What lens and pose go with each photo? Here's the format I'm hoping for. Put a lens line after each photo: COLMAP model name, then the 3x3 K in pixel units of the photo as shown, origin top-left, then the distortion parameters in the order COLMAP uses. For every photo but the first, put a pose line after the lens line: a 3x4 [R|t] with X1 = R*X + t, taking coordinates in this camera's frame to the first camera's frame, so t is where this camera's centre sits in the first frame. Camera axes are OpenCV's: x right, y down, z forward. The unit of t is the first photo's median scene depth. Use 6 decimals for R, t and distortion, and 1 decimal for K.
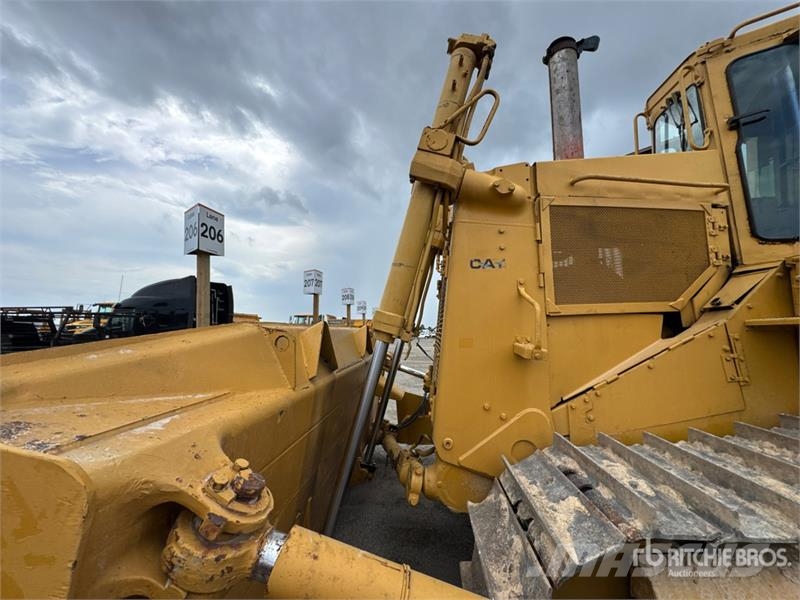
lens RADIAL K [[317.5, 0, 400.0], [0, 317.5, 300.0], [0, 0, 1]] dist [-0.004650, 0.000372]
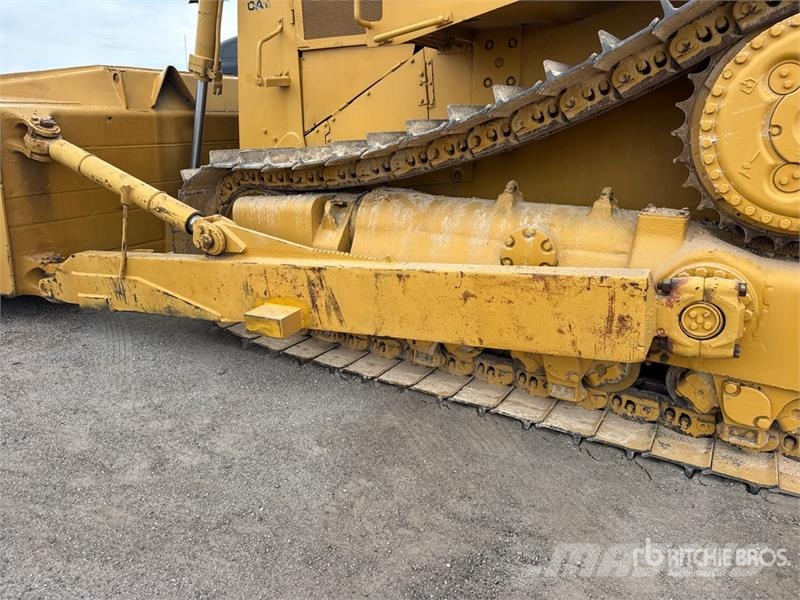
lens RADIAL K [[614.1, 0, 400.0], [0, 614.1, 300.0], [0, 0, 1]] dist [0.033207, -0.004287]
pose [[0.879893, 0.126648, -0.457982, 1.883479], [0.069407, 0.919233, 0.387547, 0.034833], [0.470075, -0.372788, 0.800037, -0.952779]]
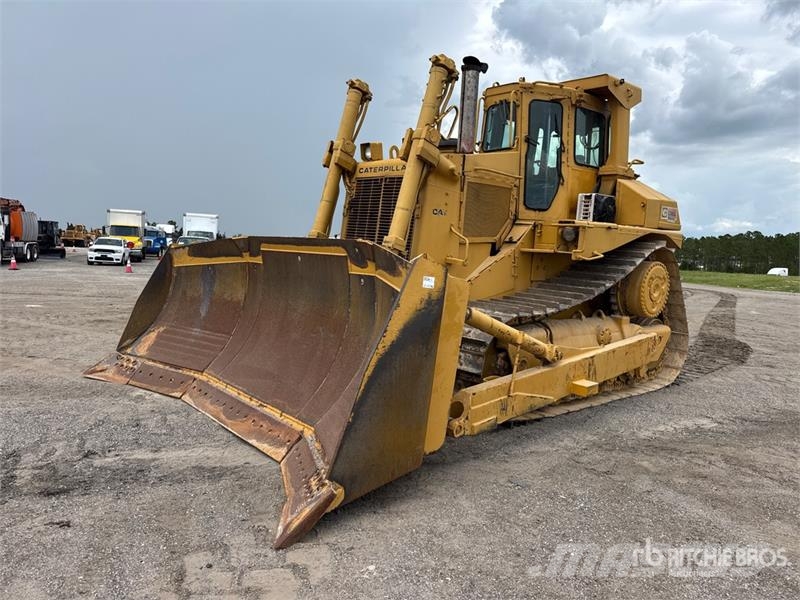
lens RADIAL K [[588.4, 0, 400.0], [0, 588.4, 300.0], [0, 0, 1]] dist [0.039216, -0.006140]
pose [[0.707684, -0.026767, 0.706022, -2.183576], [-0.134526, 0.975896, 0.171840, -0.164727], [-0.693604, -0.216587, 0.687026, -1.189555]]
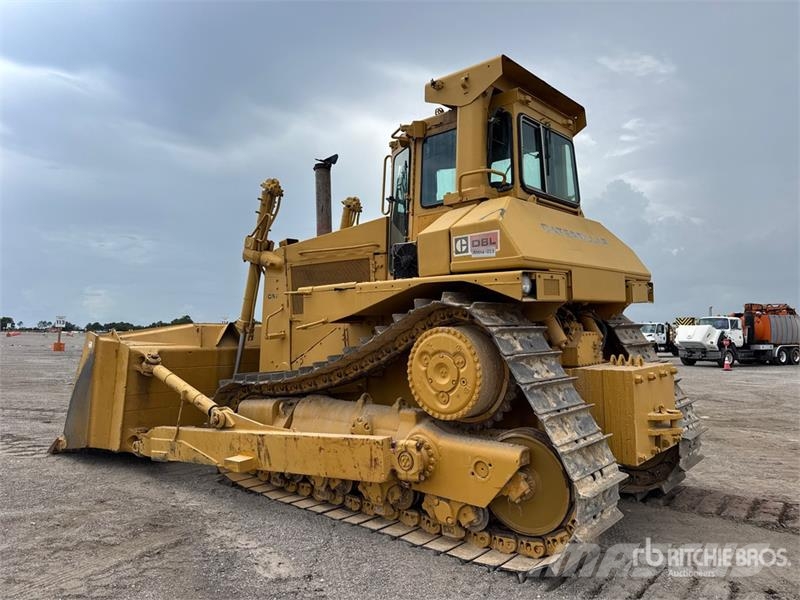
lens RADIAL K [[588.4, 0, 400.0], [0, 588.4, 300.0], [0, 0, 1]] dist [0.039216, -0.006140]
pose [[0.791588, -0.030469, -0.610295, 3.356496], [0.070958, 0.996583, 0.042282, -0.190609], [0.606921, -0.076775, 0.791045, -1.626200]]
